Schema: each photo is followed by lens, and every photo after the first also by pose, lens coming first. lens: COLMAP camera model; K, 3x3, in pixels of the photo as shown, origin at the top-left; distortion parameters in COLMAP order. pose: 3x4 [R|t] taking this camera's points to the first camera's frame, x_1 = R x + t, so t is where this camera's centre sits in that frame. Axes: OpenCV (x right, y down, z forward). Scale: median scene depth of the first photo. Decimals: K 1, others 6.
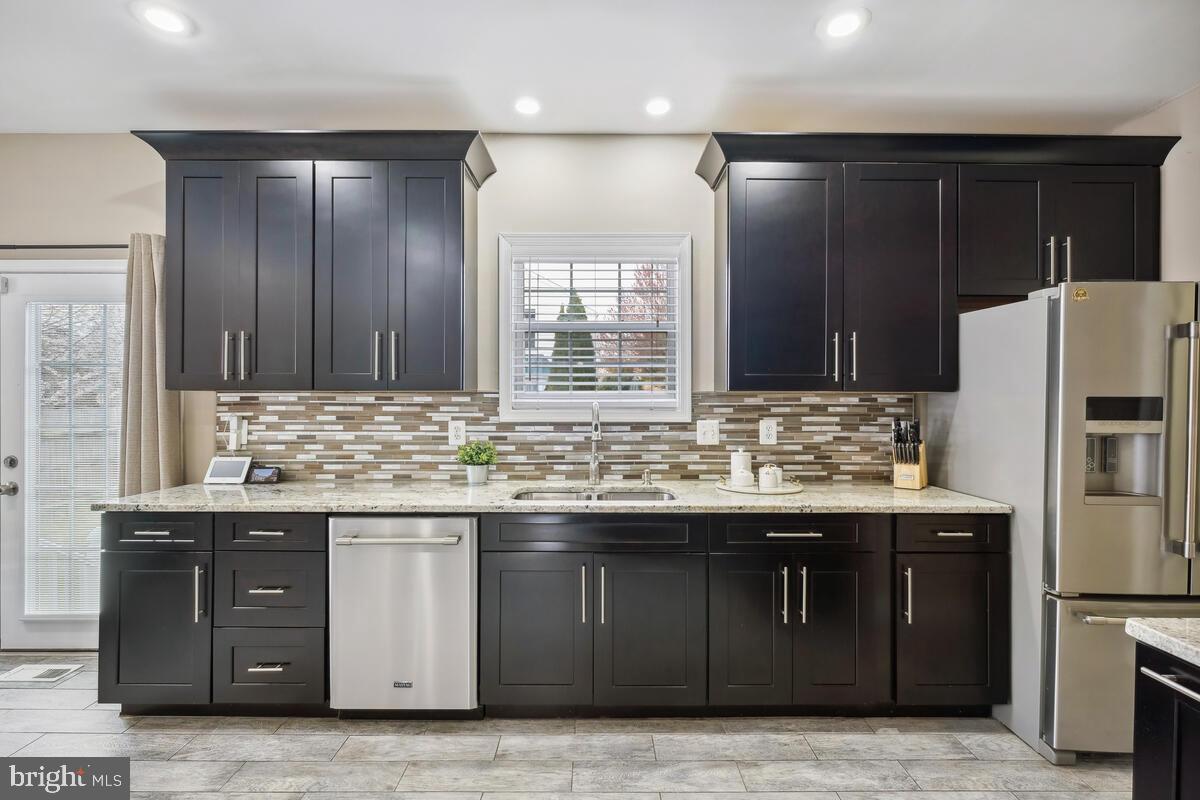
lens RADIAL K [[530.2, 0, 599.6], [0, 530.2, 397.9], [0, 0, 1]] dist [-0.000735, -0.000362]
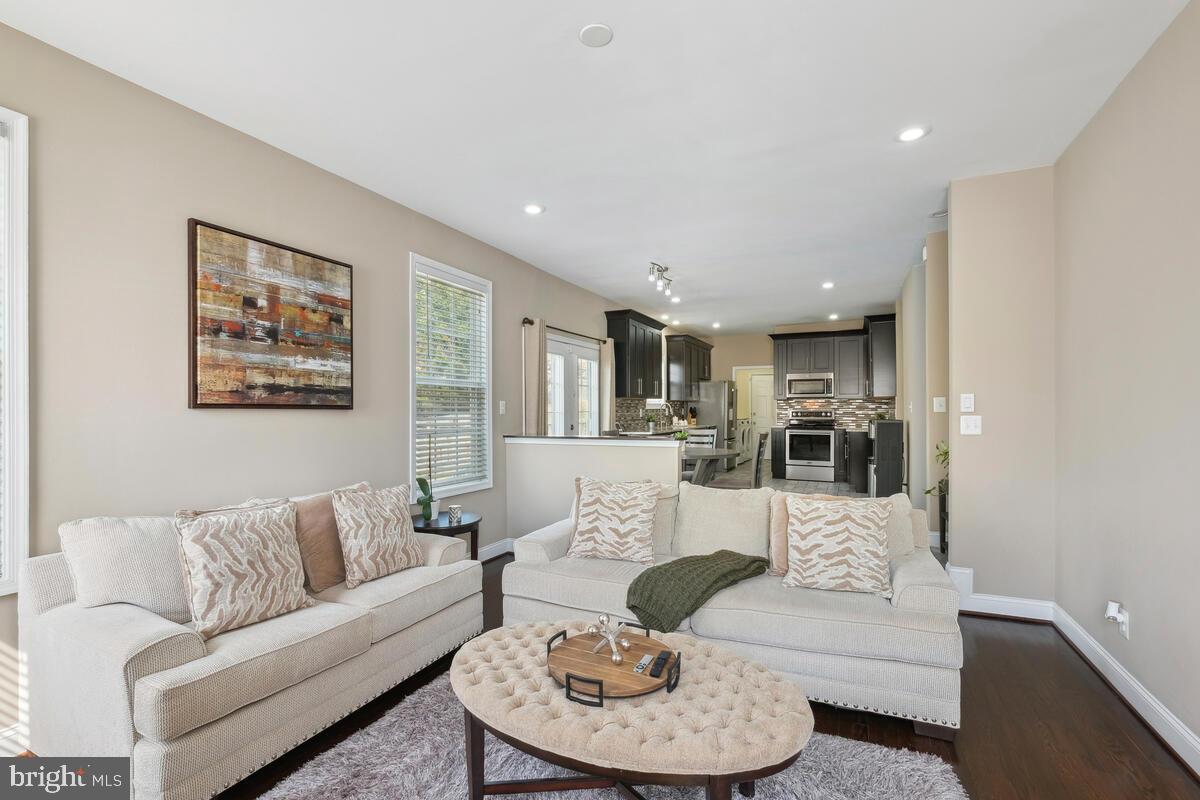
lens RADIAL K [[530.2, 0, 598.8], [0, 530.2, 411.3], [0, 0, 1]] dist [-0.000735, -0.000362]
pose [[0.430432, -0.008211, 0.902586, -3.111908], [0.002002, 0.999965, 0.008142, 0.032678], [-0.902621, -0.001698, 0.430433, -0.087923]]
